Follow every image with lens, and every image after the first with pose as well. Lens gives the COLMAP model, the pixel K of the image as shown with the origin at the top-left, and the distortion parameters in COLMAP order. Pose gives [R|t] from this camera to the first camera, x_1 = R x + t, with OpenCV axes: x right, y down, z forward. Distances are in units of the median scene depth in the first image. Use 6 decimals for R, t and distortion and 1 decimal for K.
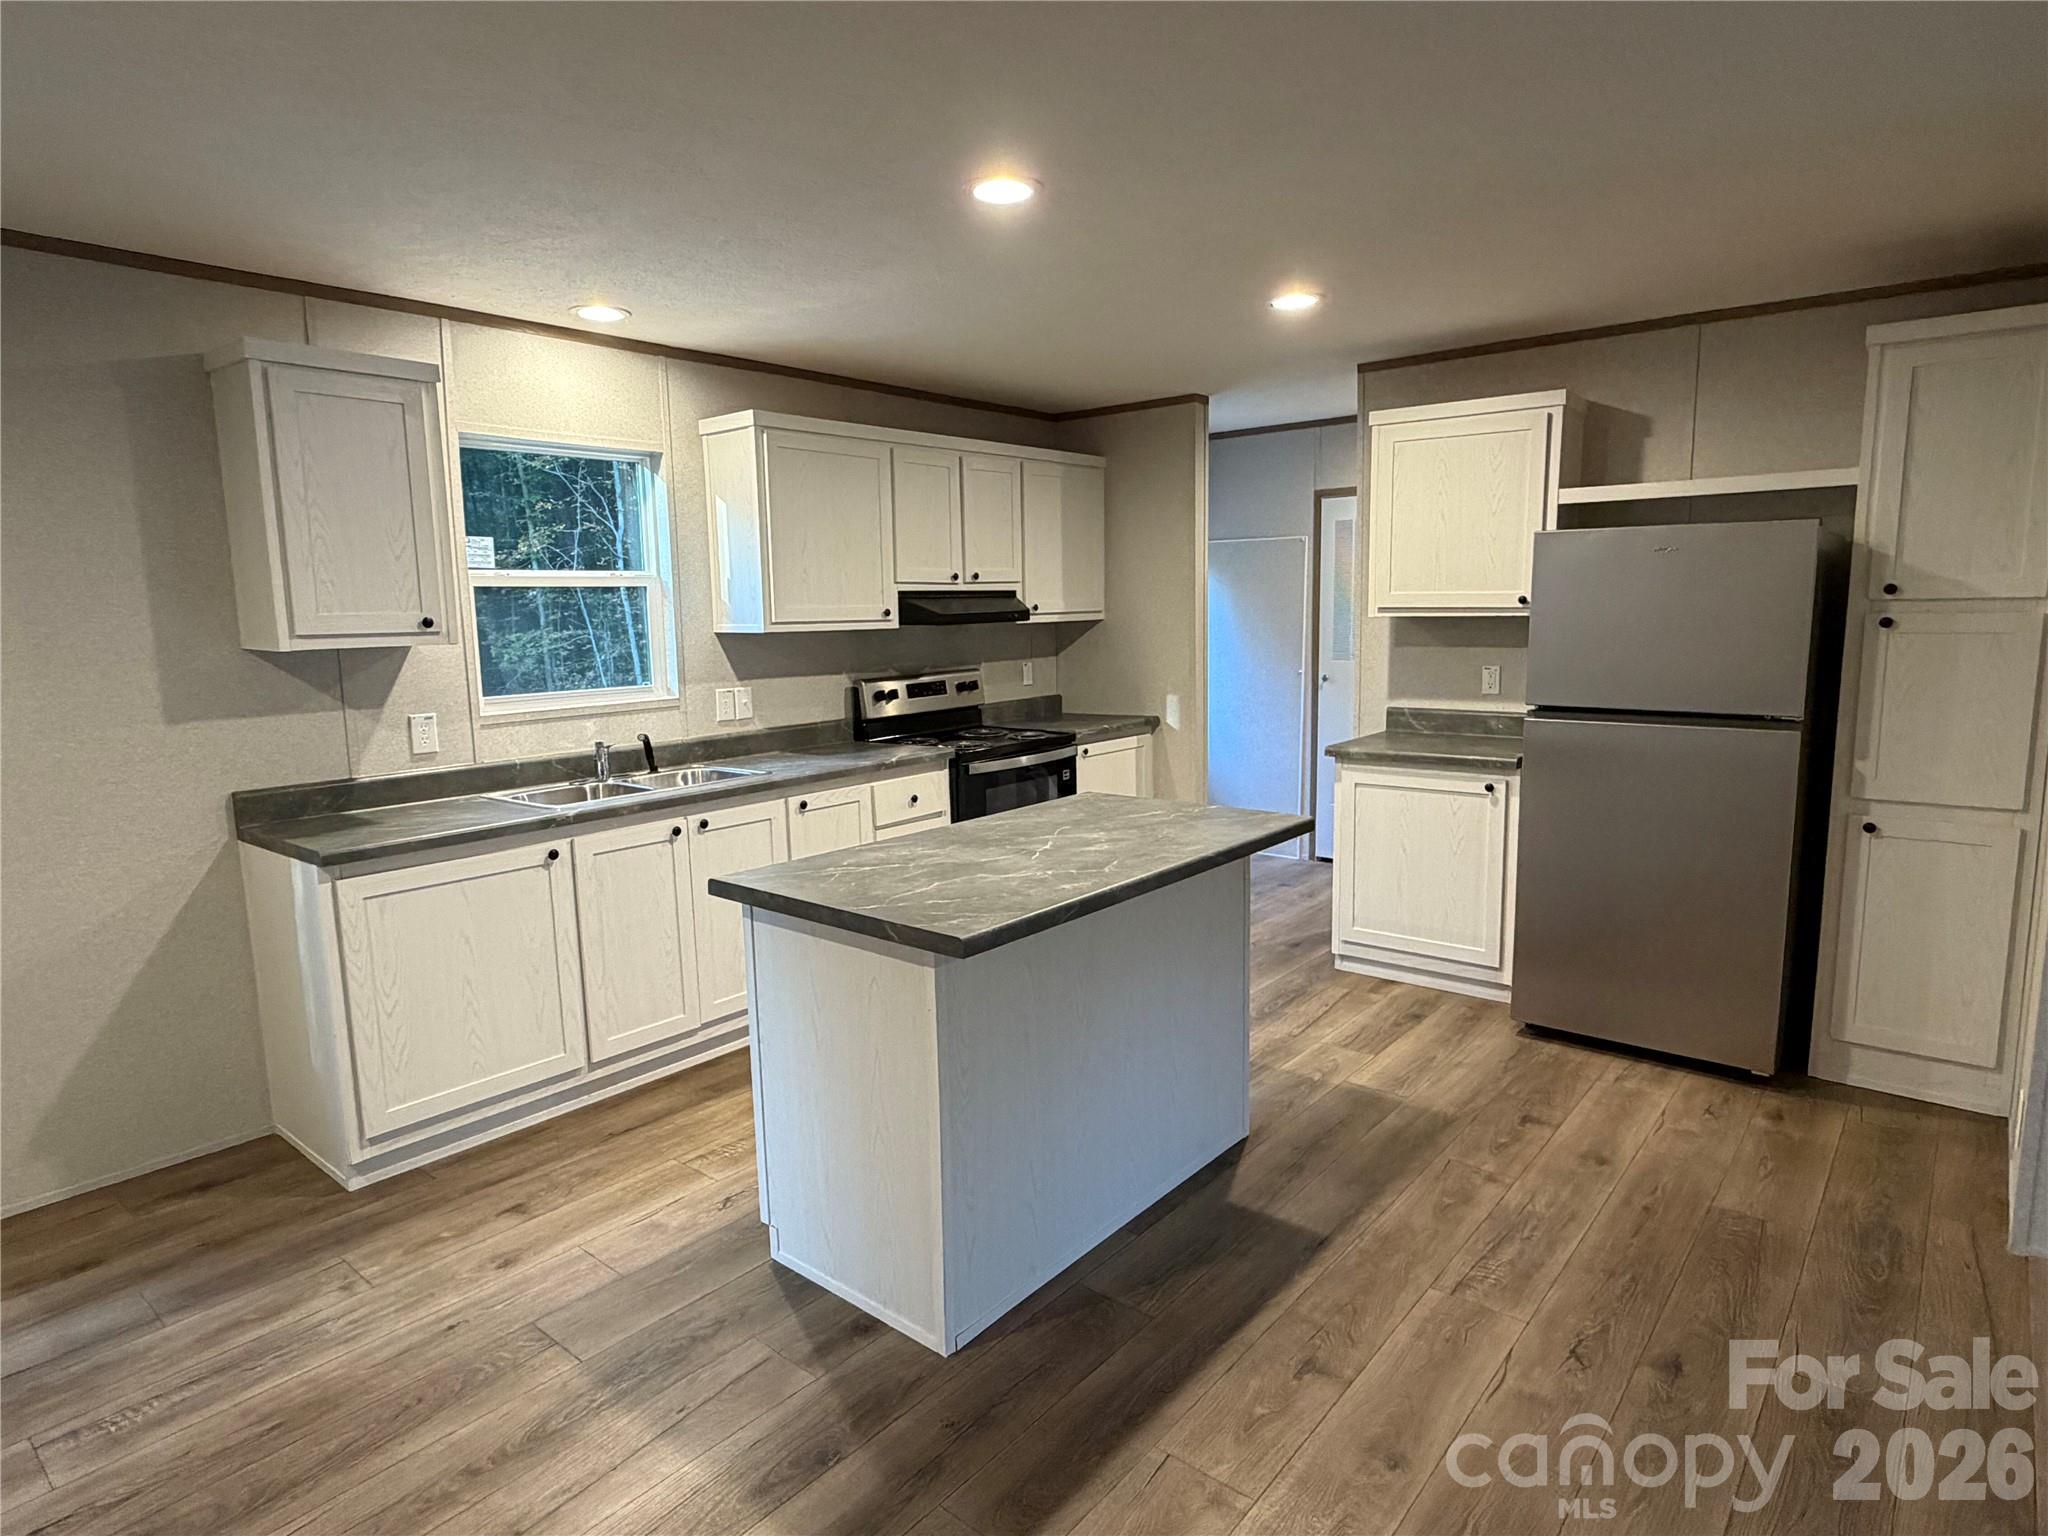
lens RADIAL K [[1148.4, 0, 1015.5], [0, 1148.4, 768.7], [0, 0, 1]] dist [0.004139, 0.000589]
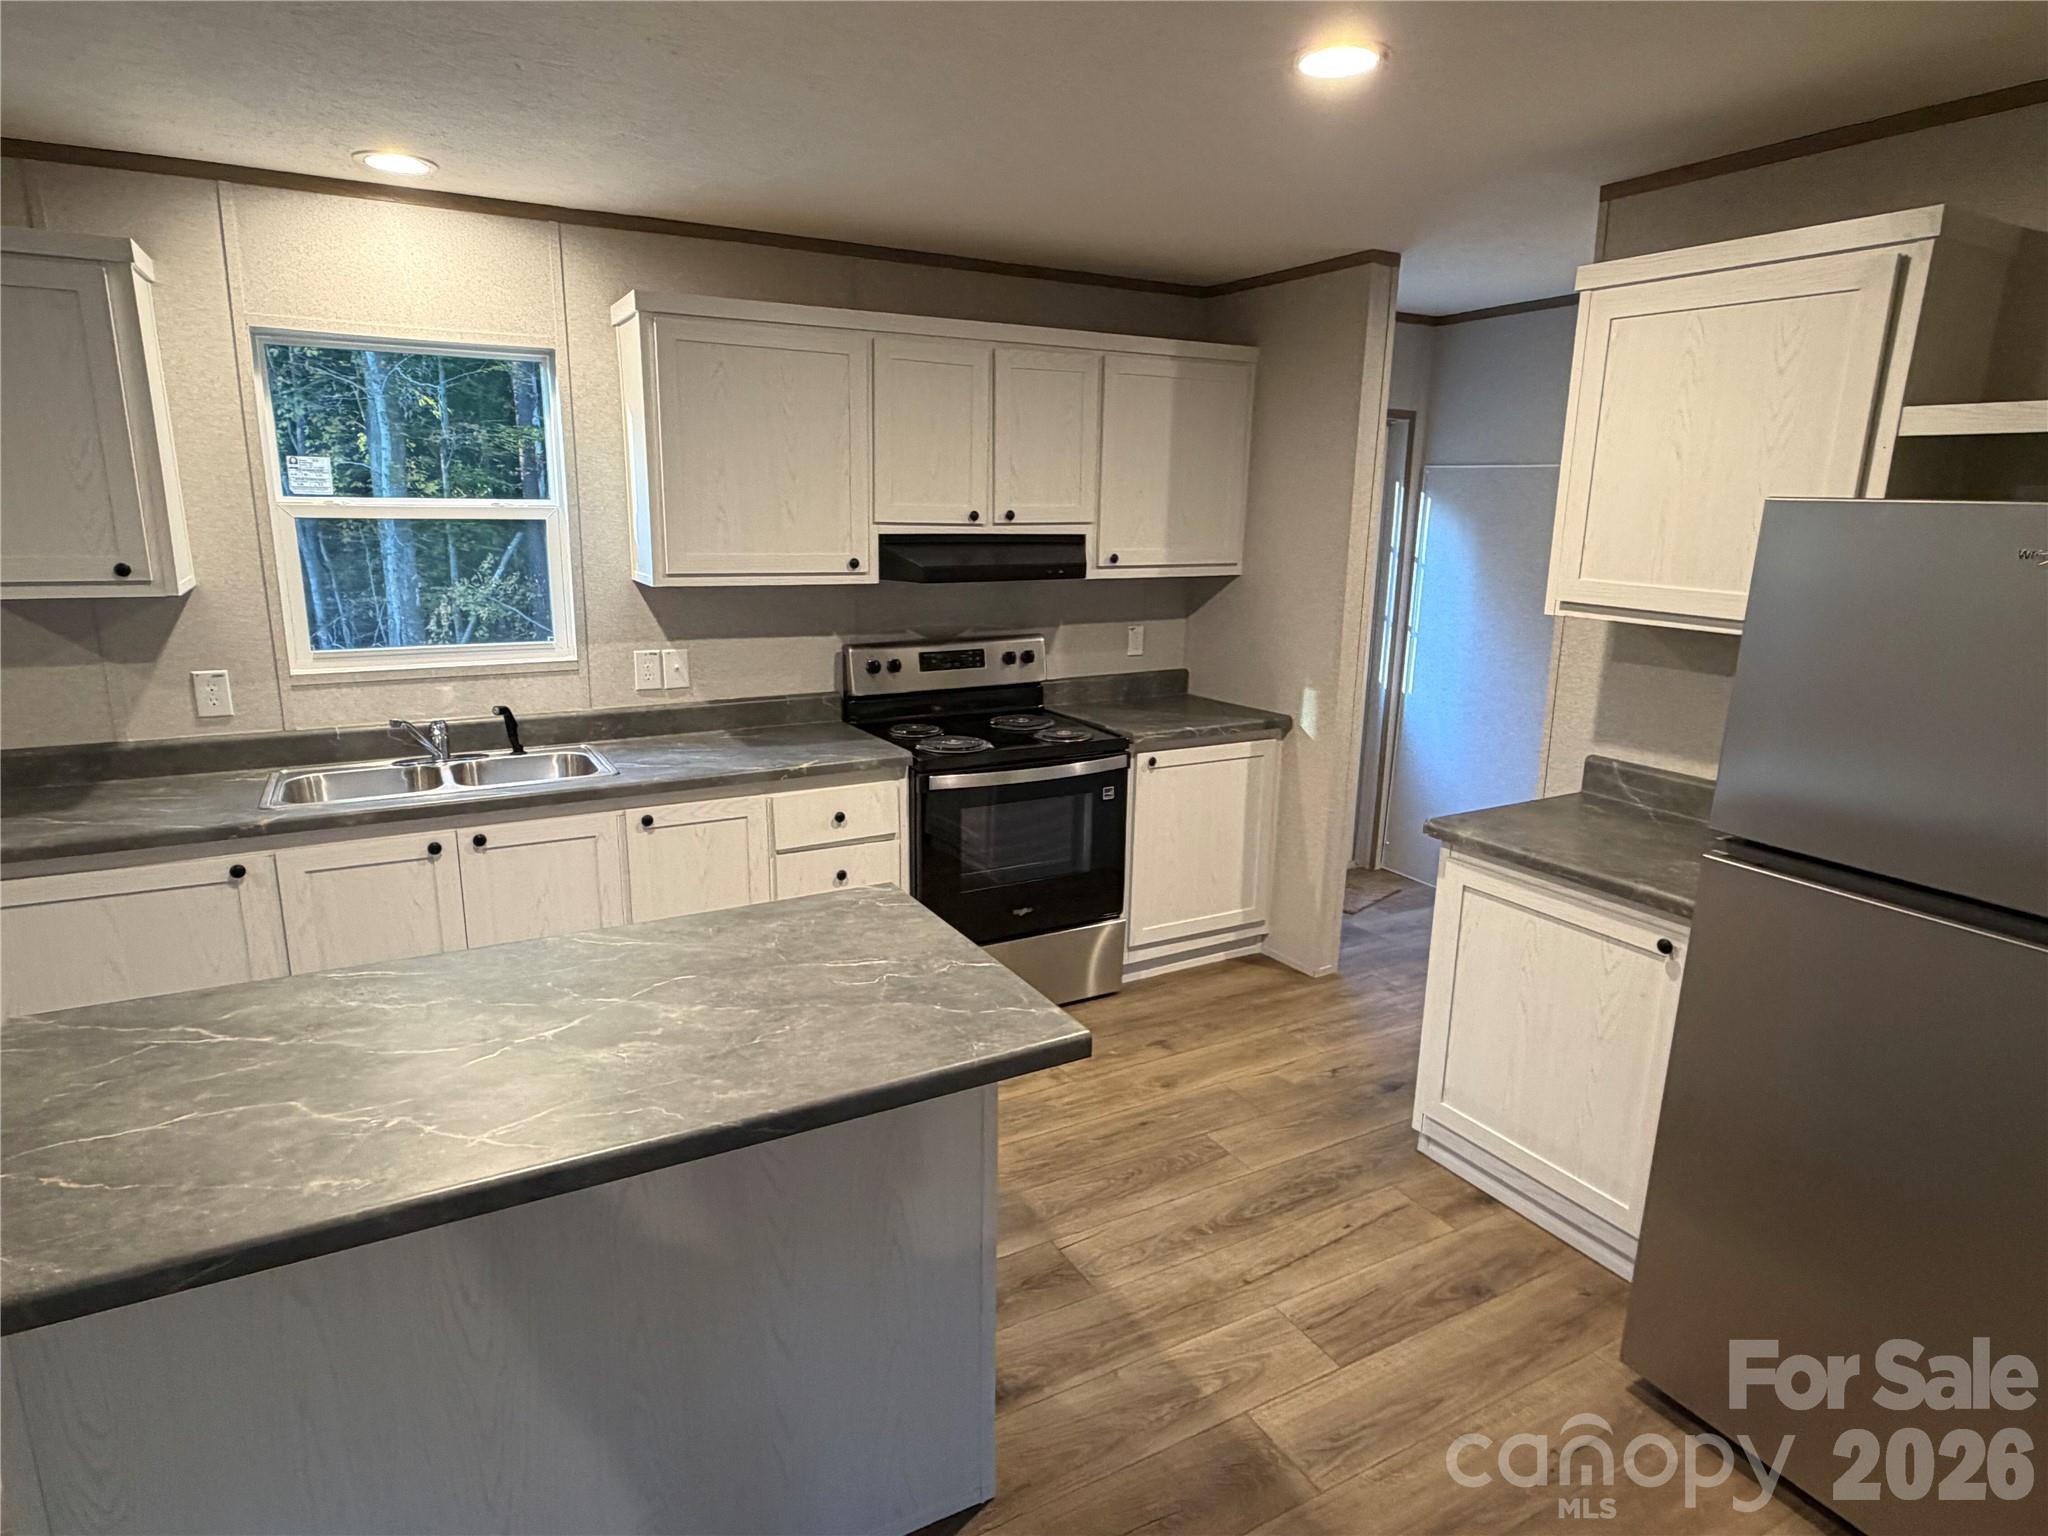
lens RADIAL K [[1148.4, 0, 1016.4], [0, 1148.4, 770.8], [0, 0, 1]] dist [0.004139, 0.000589]
pose [[0.932377, 0.116703, -0.342129, 0.338590], [-0.085521, 0.990798, 0.104906, -0.114661], [0.351224, -0.068552, 0.933779, 0.413524]]
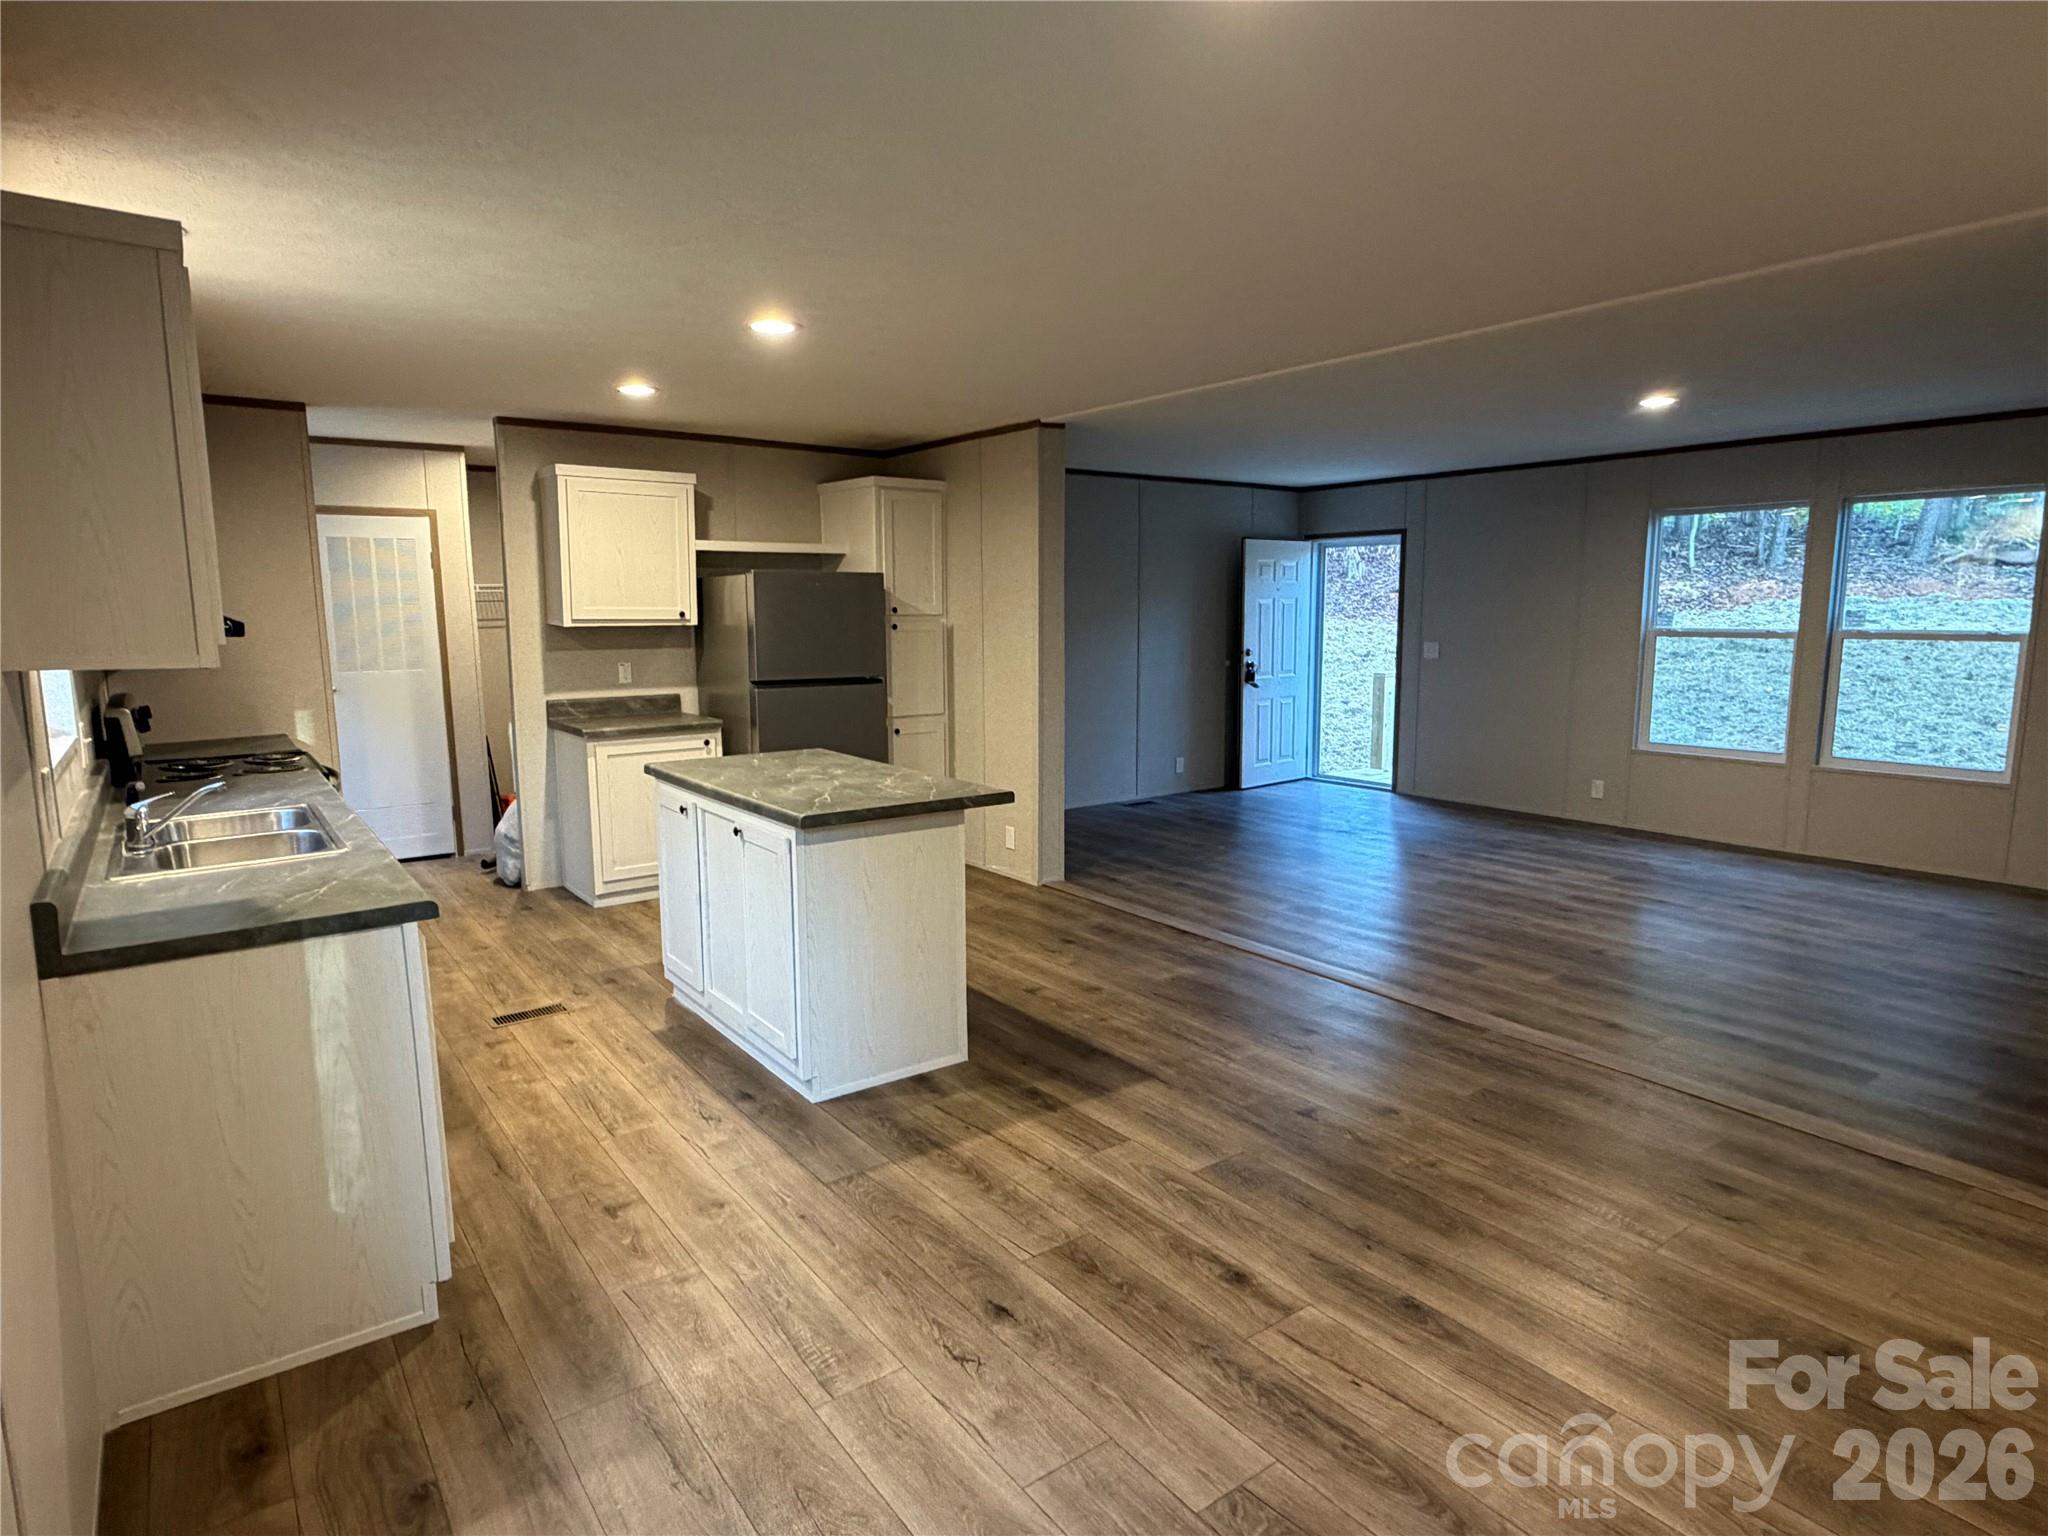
lens RADIAL K [[1148.4, 0, 1019.2], [0, 1148.4, 772.1], [0, 0, 1]] dist [0.004139, 0.000589]
pose [[0.231757, -0.121737, 0.965126, -1.029624], [0.138385, 0.986174, 0.091162, -0.027593], [-0.962880, 0.112432, 0.245399, 0.302087]]
